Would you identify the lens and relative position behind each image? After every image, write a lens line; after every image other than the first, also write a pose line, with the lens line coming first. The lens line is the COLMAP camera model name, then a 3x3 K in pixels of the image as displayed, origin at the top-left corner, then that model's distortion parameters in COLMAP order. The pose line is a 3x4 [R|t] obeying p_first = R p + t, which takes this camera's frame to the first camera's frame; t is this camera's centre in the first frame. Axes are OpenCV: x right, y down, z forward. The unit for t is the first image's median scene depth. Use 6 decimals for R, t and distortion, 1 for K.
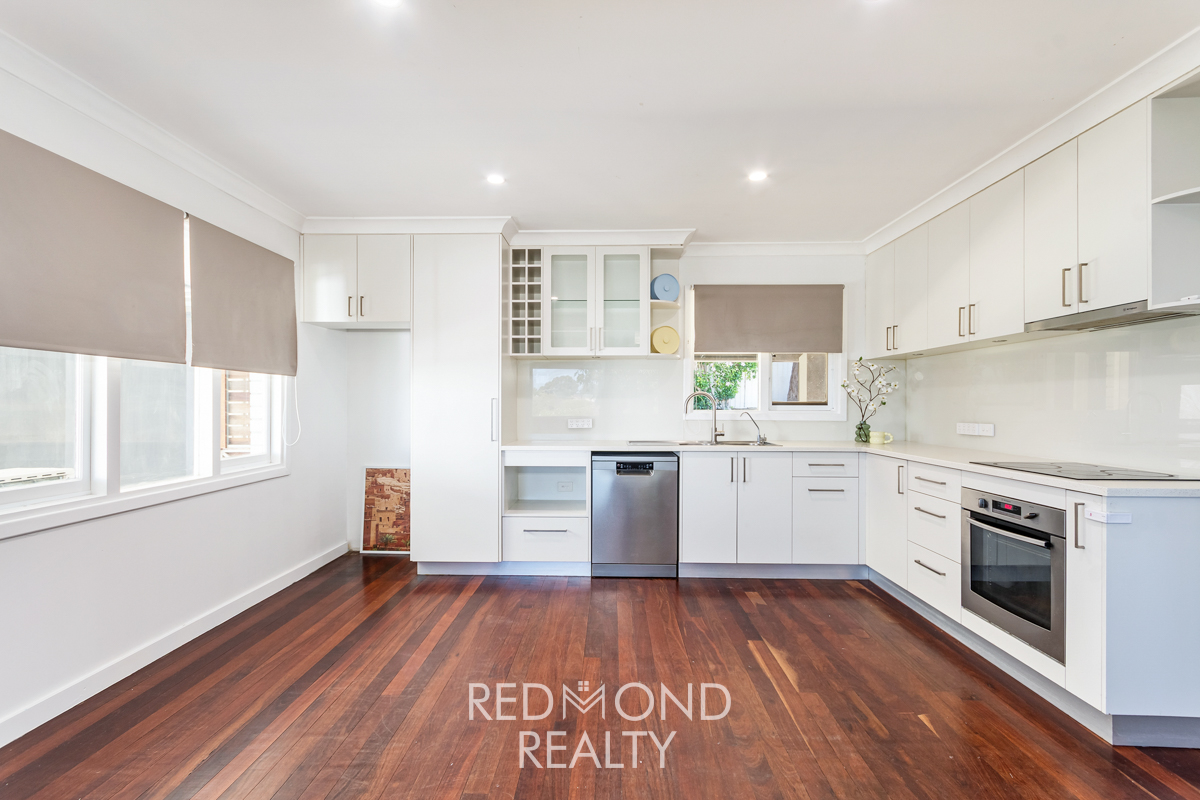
lens RADIAL K [[526.8, 0, 599.3], [0, 526.8, 404.3], [0, 0, 1]] dist [0.005581, 0.000853]
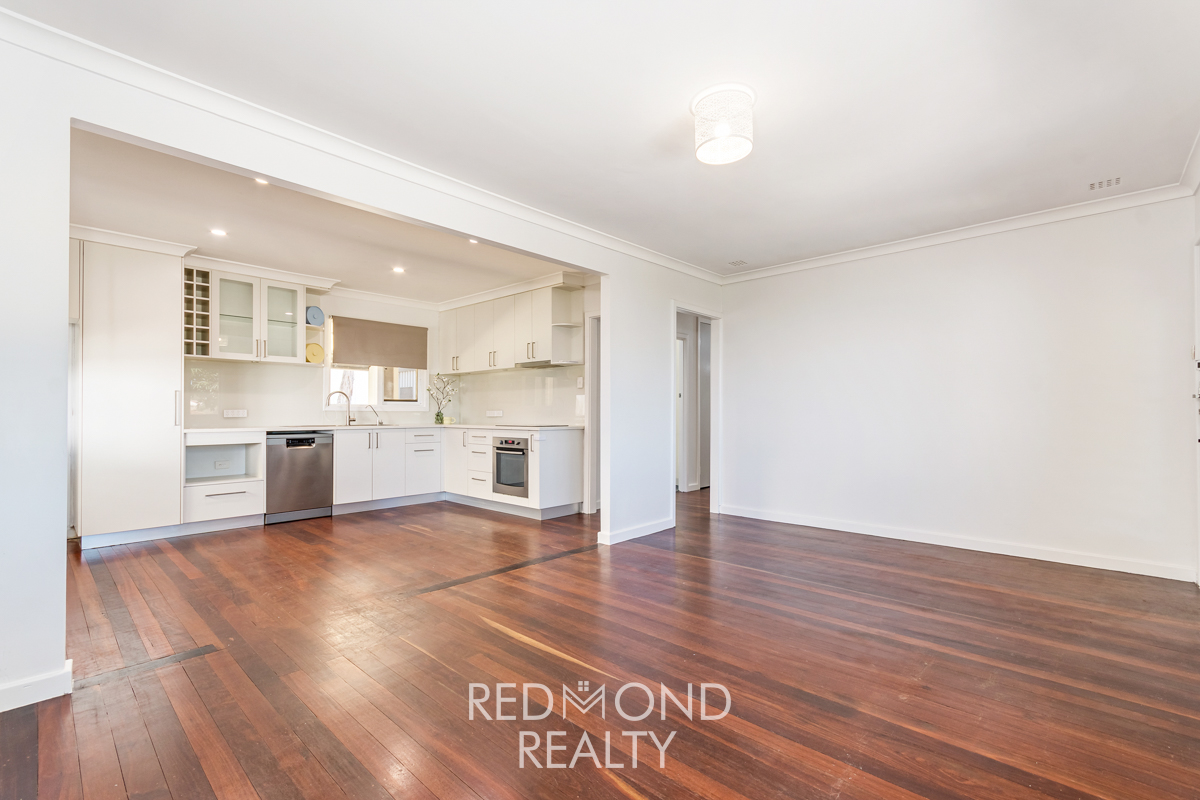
lens RADIAL K [[526.8, 0, 595.4], [0, 526.8, 411.4], [0, 0, 1]] dist [0.005581, 0.000853]
pose [[0.665574, 0.000605, 0.746331, -0.469746], [0.001423, 0.999997, -0.002079, 0.040996], [-0.746330, 0.002446, 0.665571, -0.546771]]
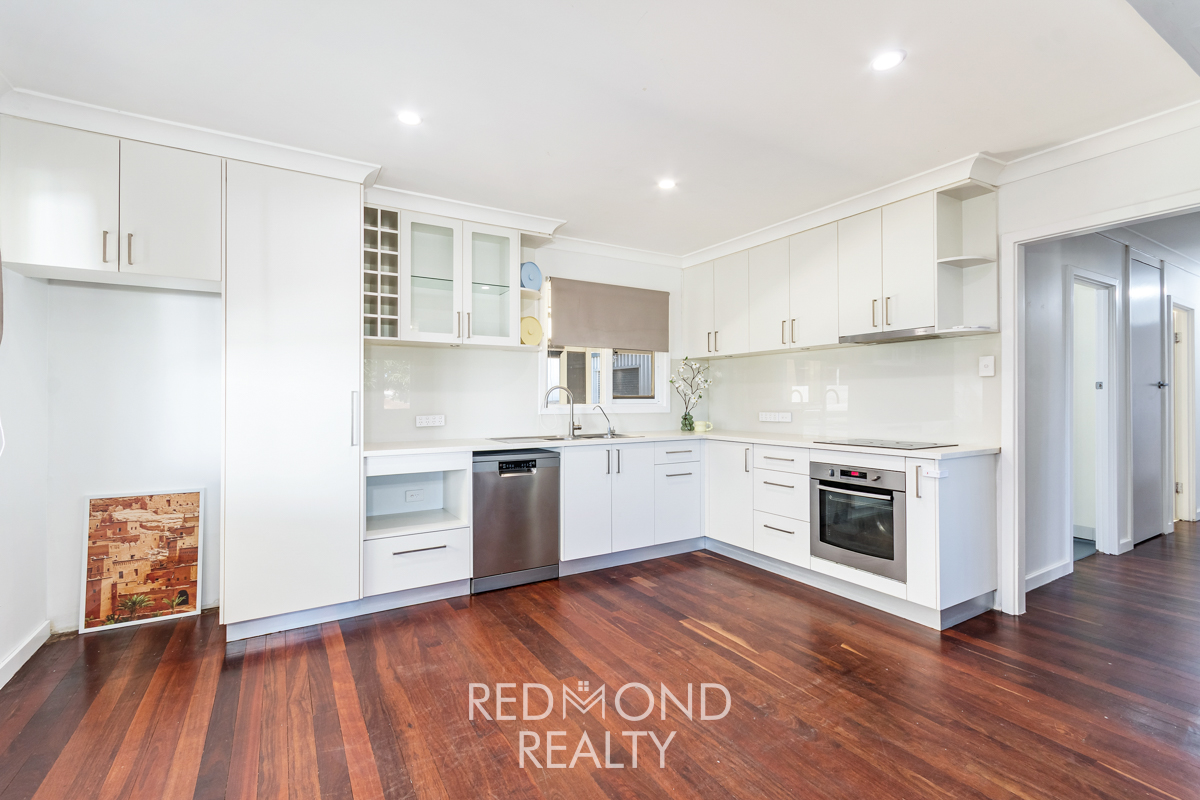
lens RADIAL K [[526.8, 0, 596.6], [0, 526.8, 395.3], [0, 0, 1]] dist [0.005581, 0.000853]
pose [[0.845686, -0.000343, 0.533680, -0.312858], [0.004745, 0.999965, -0.006875, 0.001584], [-0.533659, 0.008346, 0.845658, 0.141390]]
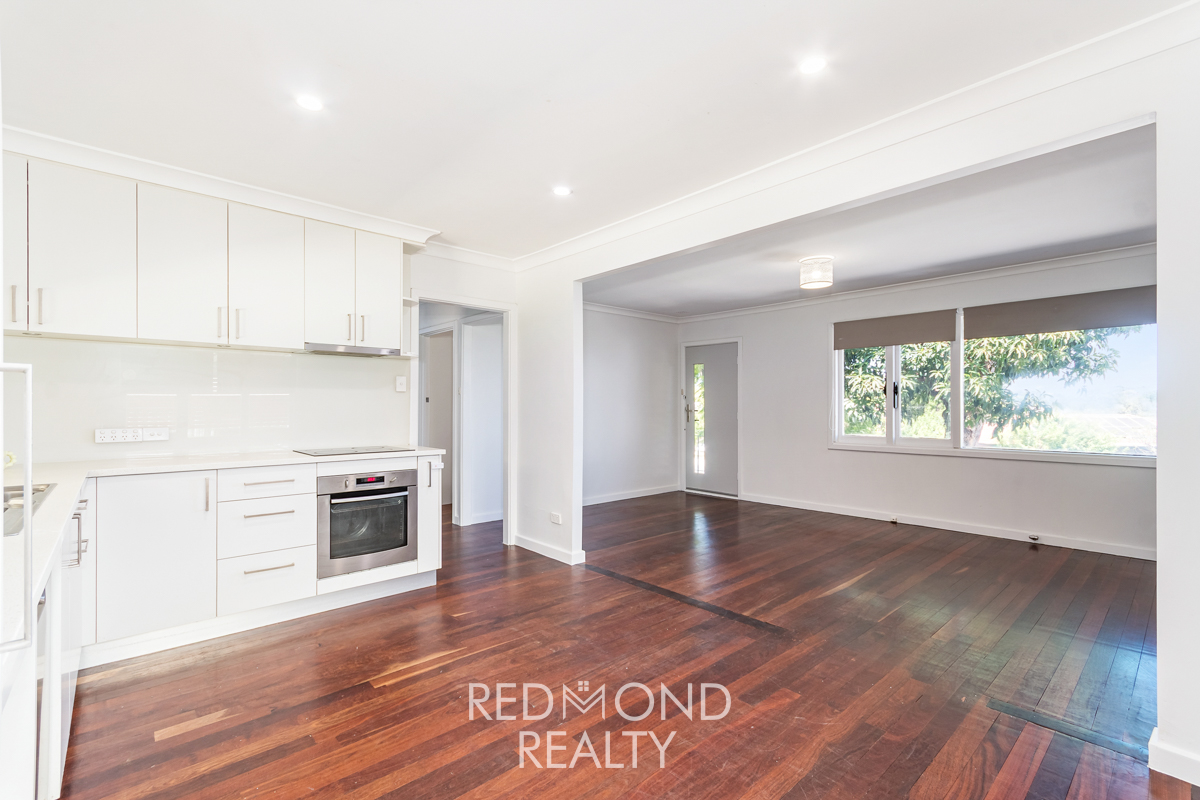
lens RADIAL K [[526.8, 0, 598.8], [0, 526.8, 407.8], [0, 0, 1]] dist [0.005581, 0.000853]
pose [[-0.689536, 0.001558, 0.724249, -0.423214], [-0.001436, 0.999993, -0.003518, 0.004847], [-0.724250, -0.003465, -0.689529, 0.981030]]
